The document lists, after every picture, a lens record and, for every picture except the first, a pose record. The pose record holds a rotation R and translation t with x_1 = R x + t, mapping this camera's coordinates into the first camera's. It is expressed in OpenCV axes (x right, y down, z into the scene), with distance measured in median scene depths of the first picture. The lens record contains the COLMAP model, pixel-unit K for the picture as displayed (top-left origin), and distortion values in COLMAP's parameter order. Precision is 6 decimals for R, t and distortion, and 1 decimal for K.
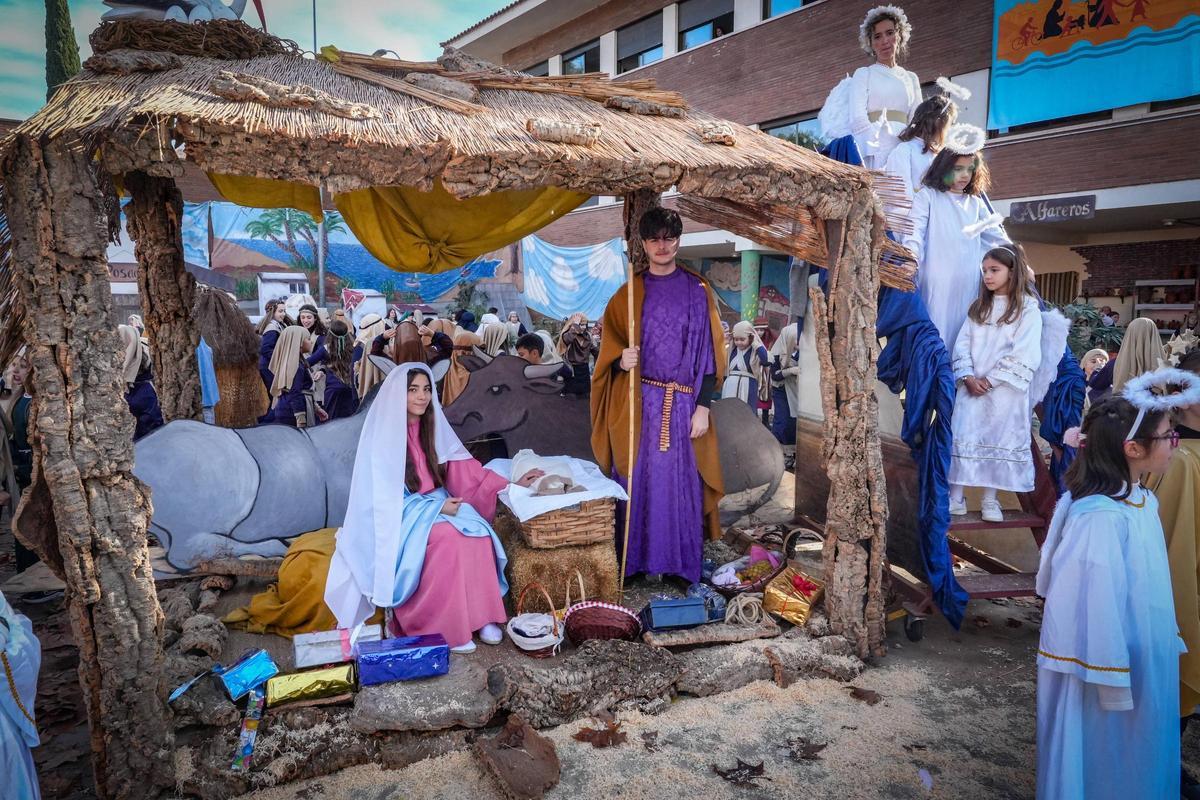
lens RADIAL K [[800.8, 0, 600.0], [0, 800.8, 400.0], [0, 0, 1]] dist [-0.006306, -0.002266]
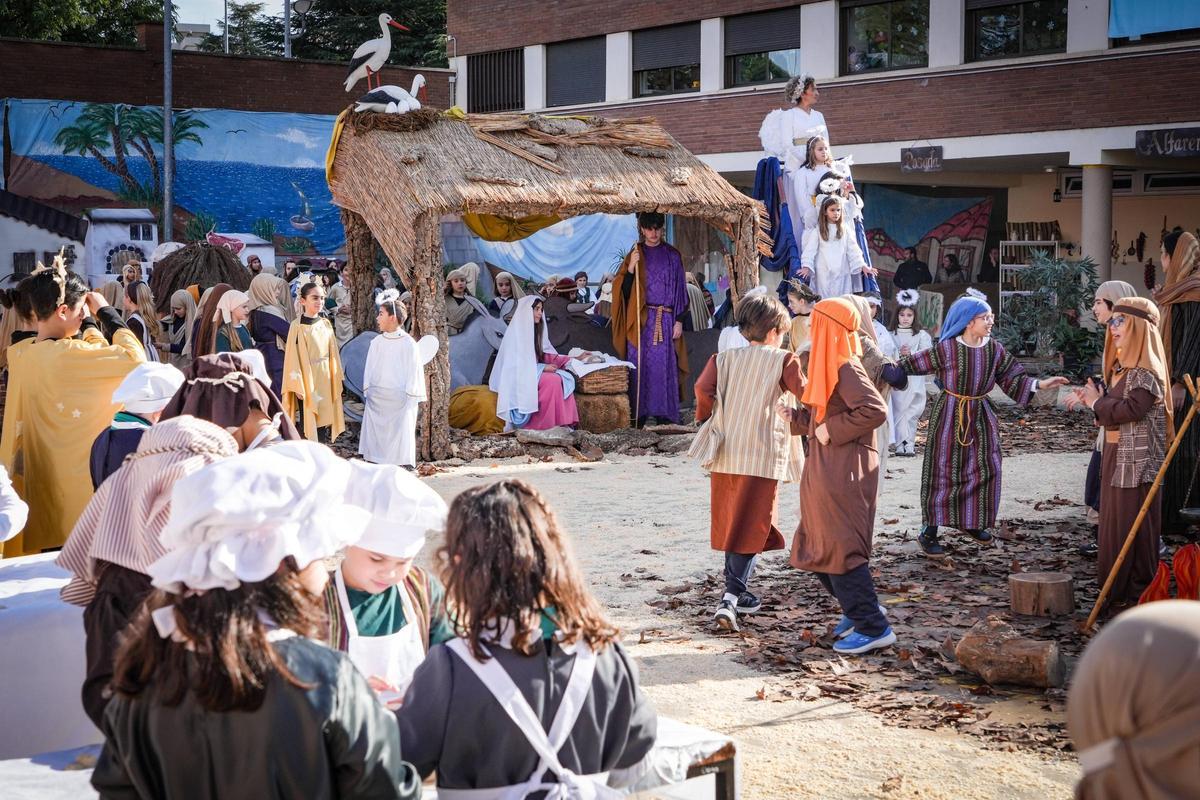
lens RADIAL K [[1923.0, 0, 600.0], [0, 1923.0, 400.0], [0, 0, 1]] dist [-0.001529, -0.007468]
pose [[0.999997, 0.001647, 0.001783, -0.015043], [-0.001569, 0.999073, -0.043018, 0.107221], [-0.001852, 0.043015, 0.999073, -0.945478]]
